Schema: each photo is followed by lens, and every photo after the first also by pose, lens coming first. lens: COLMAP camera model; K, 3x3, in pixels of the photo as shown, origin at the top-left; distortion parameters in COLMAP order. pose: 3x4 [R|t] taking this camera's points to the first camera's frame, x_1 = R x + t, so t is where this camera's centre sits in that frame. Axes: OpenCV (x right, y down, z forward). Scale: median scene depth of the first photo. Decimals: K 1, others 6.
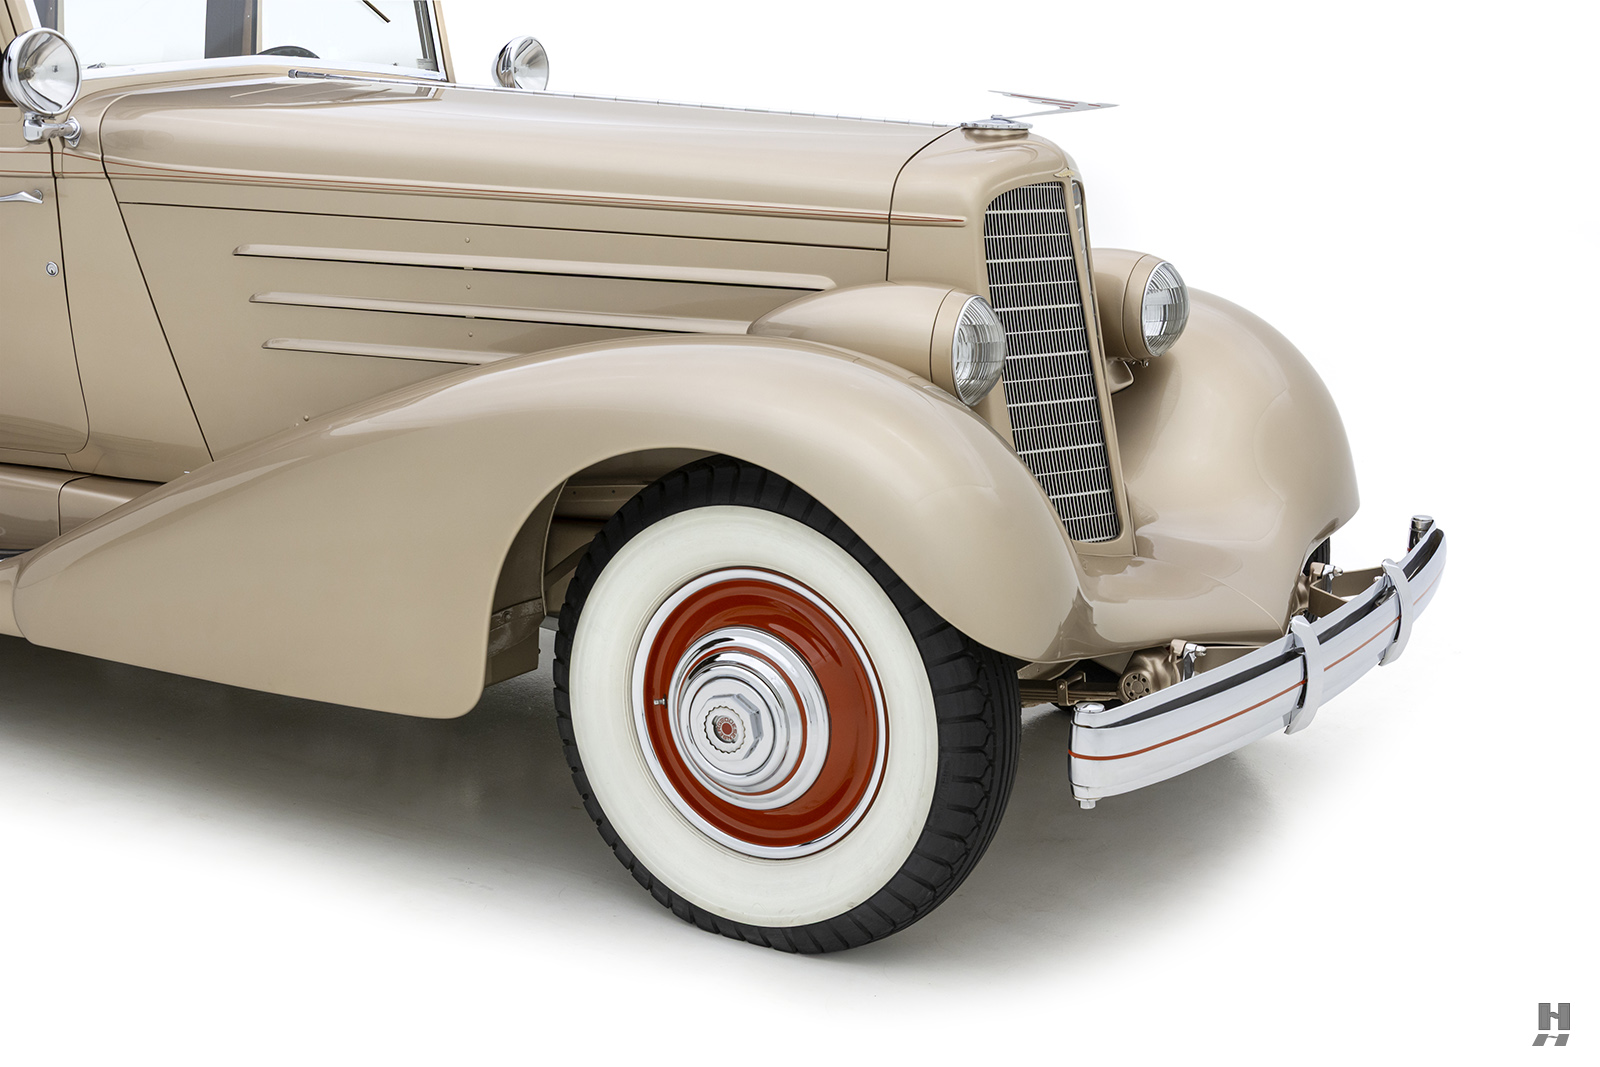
lens RADIAL K [[2448.5, 0, 800.0], [0, 2448.5, 533.5], [0, 0, 1]] dist [-0.010164, 0.010333]
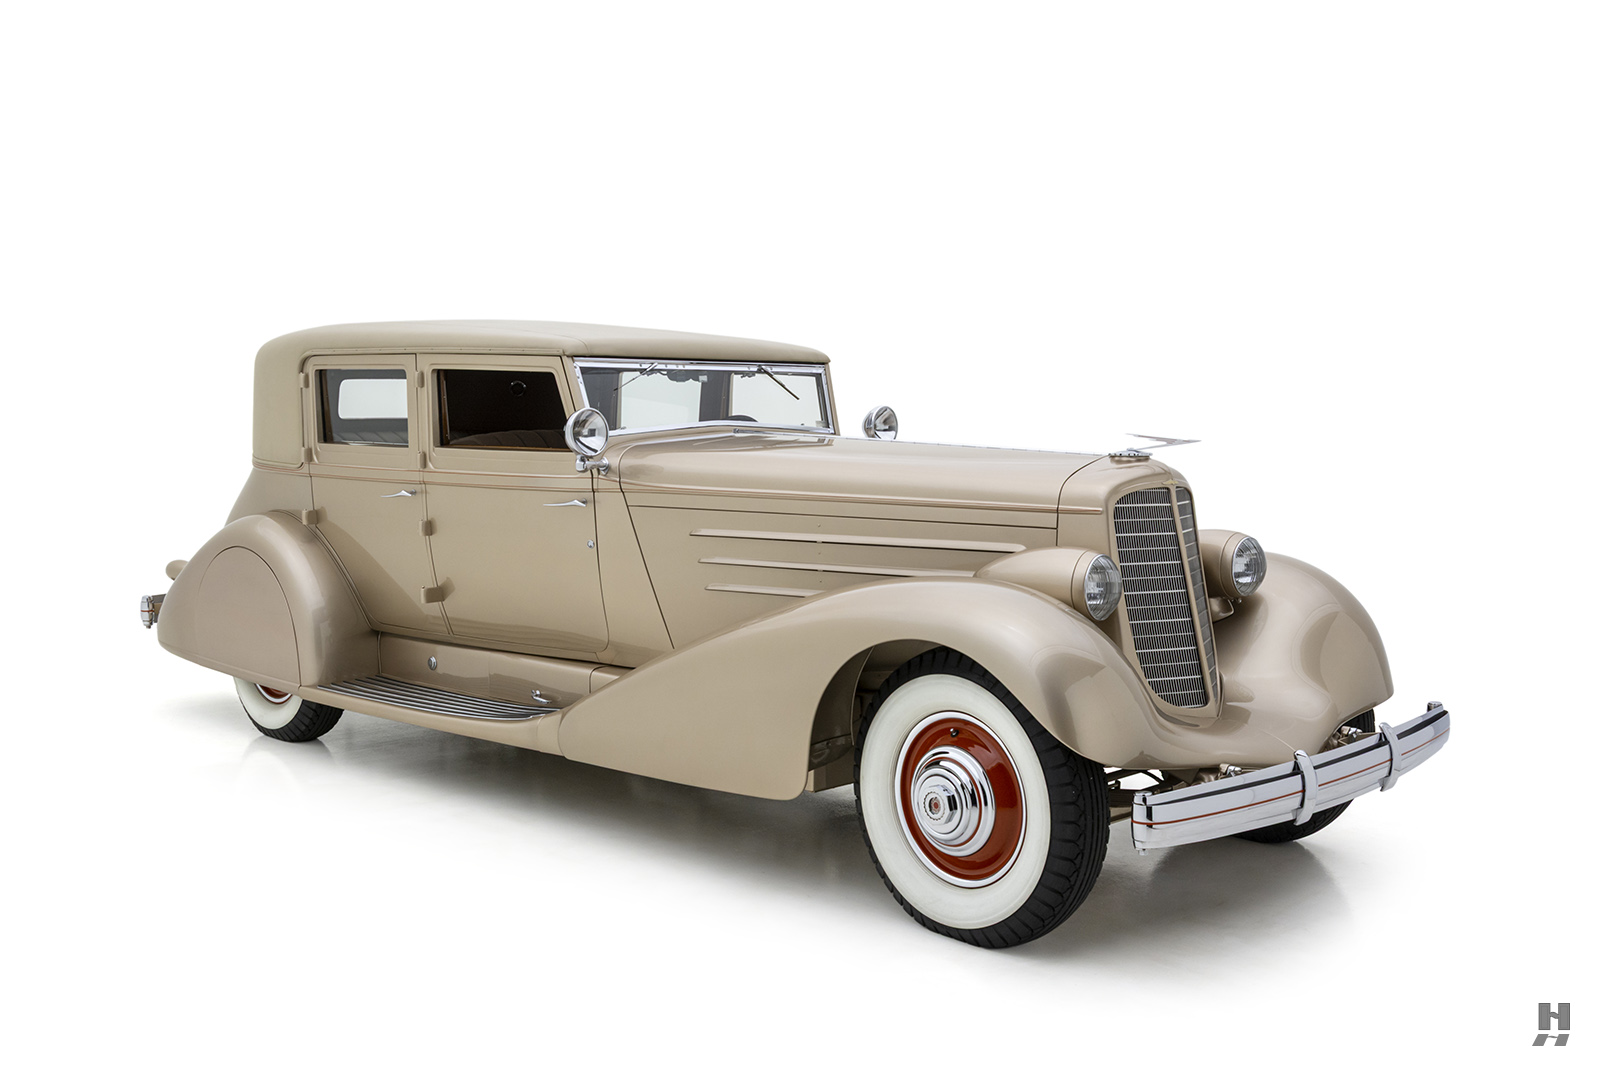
lens RADIAL K [[1671.6, 0, 800.0], [0, 1671.6, 533.5], [0, 0, 1]] dist [-0.018841, -0.005140]
pose [[0.979119, -0.004255, -0.203241, 0.091519], [-0.021018, 0.992304, -0.122028, 0.028884], [0.202196, 0.123752, 0.971495, -0.134591]]
